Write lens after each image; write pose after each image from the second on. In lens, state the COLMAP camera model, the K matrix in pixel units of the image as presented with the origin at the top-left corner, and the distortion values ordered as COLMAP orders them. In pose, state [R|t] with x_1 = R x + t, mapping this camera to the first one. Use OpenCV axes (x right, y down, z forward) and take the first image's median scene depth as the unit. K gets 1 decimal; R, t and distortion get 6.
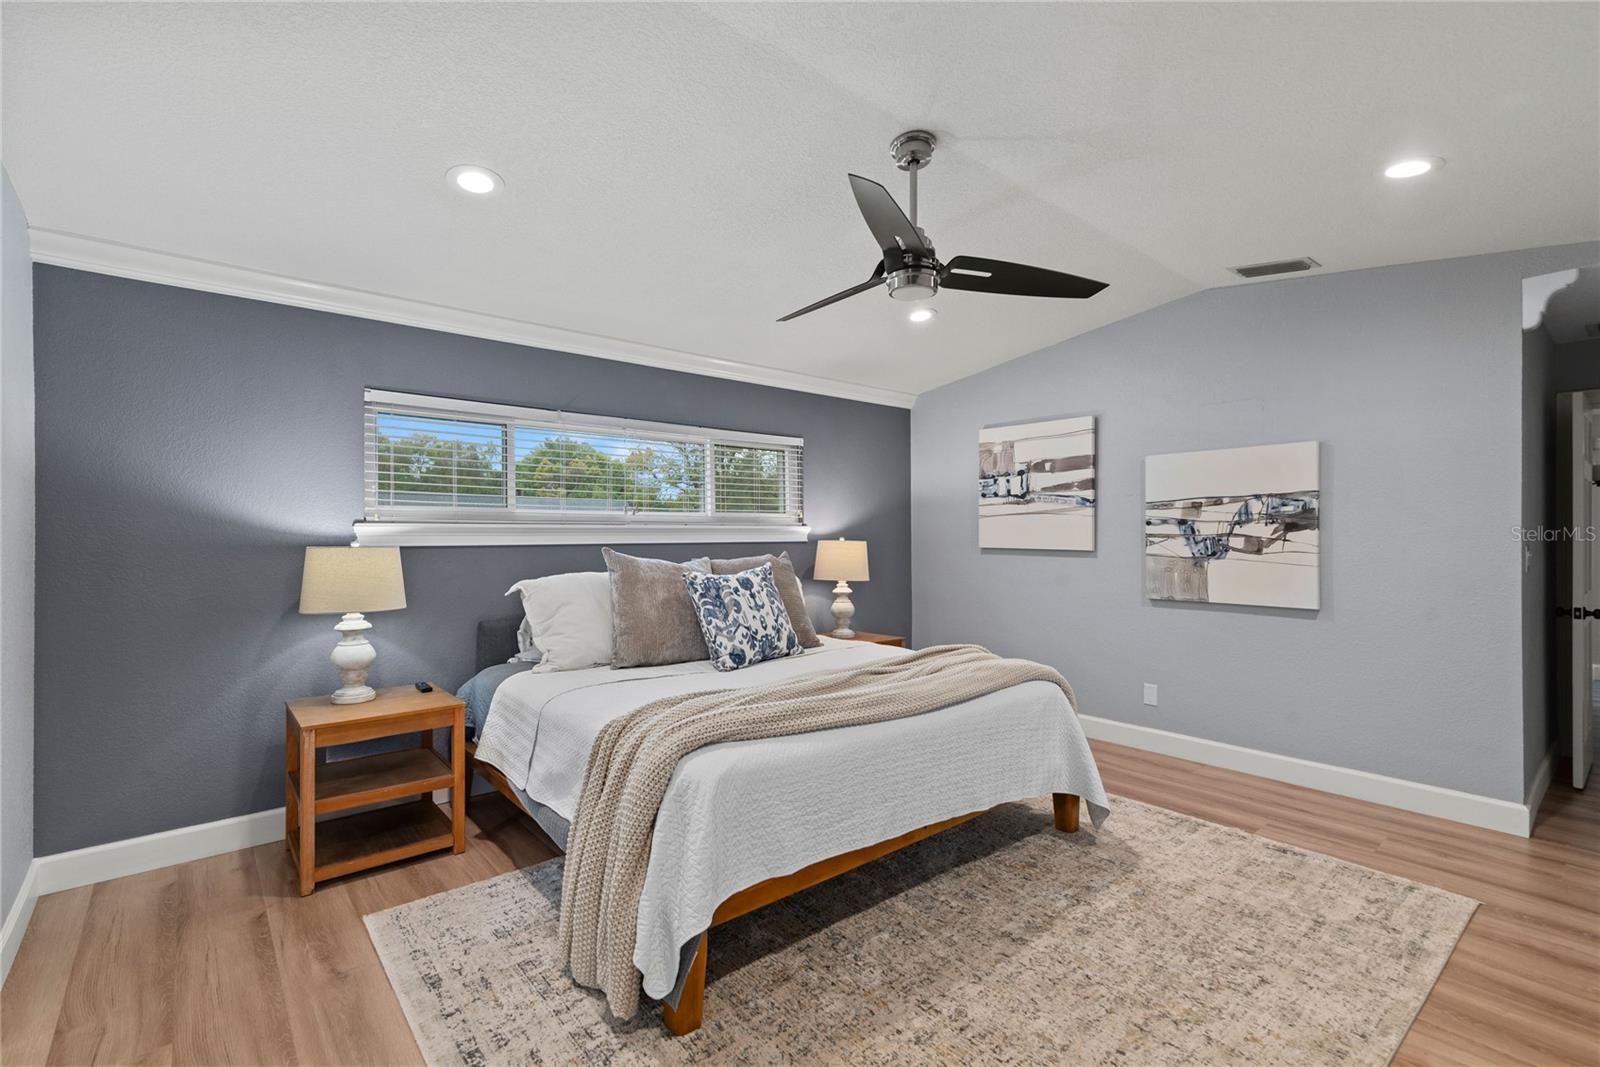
lens RADIAL K [[722.5, 0, 810.5], [0, 722.5, 525.1], [0, 0, 1]] dist [0.016047, -0.000306]
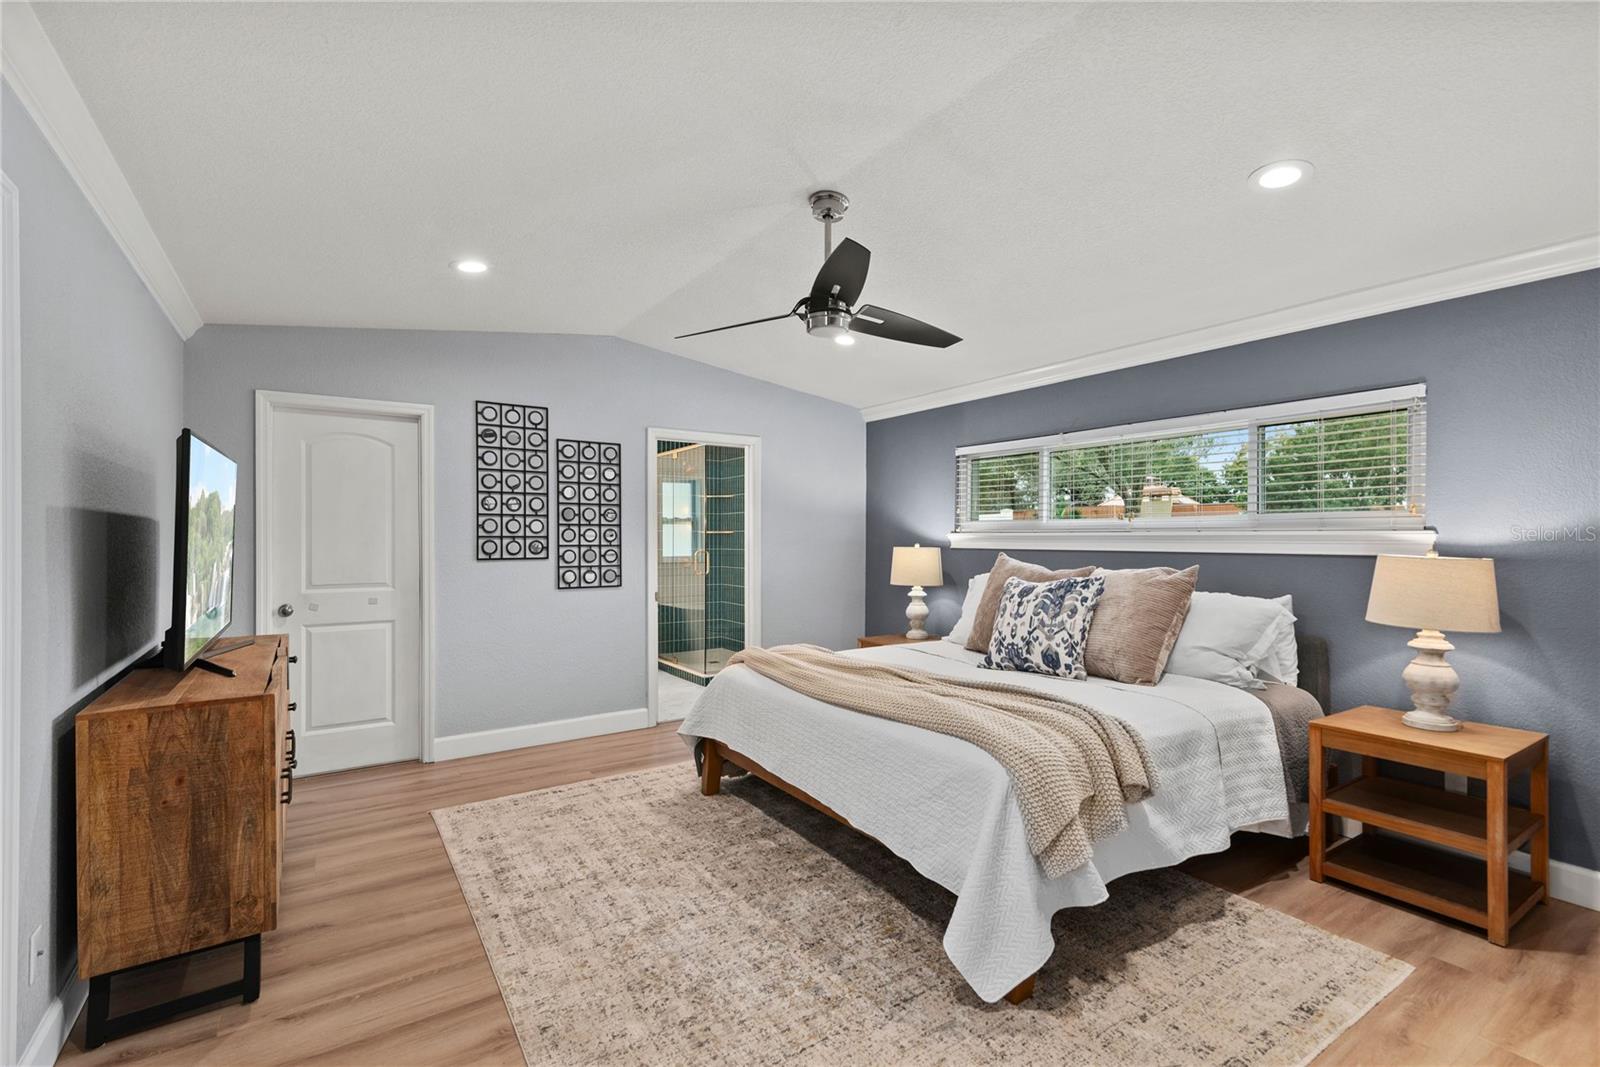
lens RADIAL K [[722.5, 0, 804.4], [0, 722.5, 543.8], [0, 0, 1]] dist [0.016047, -0.000306]
pose [[-0.119253, 0.002826, -0.992860, 0.794945], [0.007876, 0.999967, 0.001900, 0.009001], [0.992833, -0.007593, -0.119271, 0.692258]]
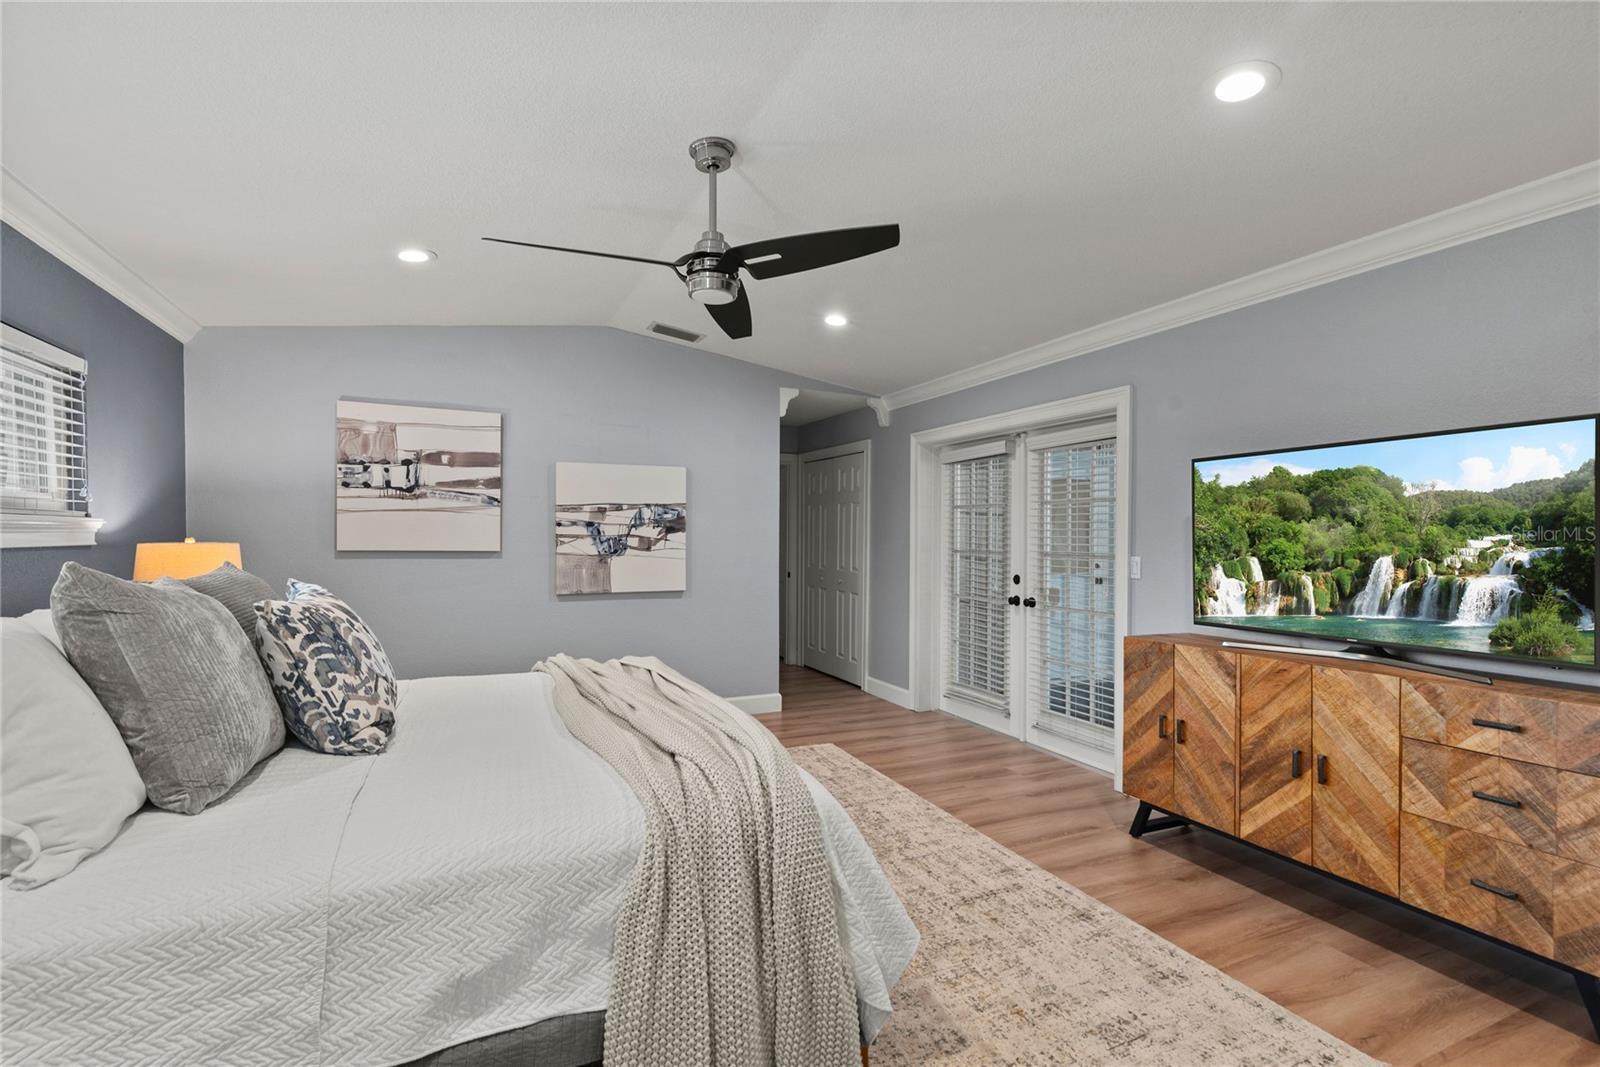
lens RADIAL K [[722.5, 0, 805.1], [0, 722.5, 533.6], [0, 0, 1]] dist [0.016047, -0.000306]
pose [[0.269221, 0.004684, 0.963067, -0.509963], [-0.018700, 0.999825, 0.000365, 0.003997], [-0.962897, -0.018108, 0.269261, 0.384659]]
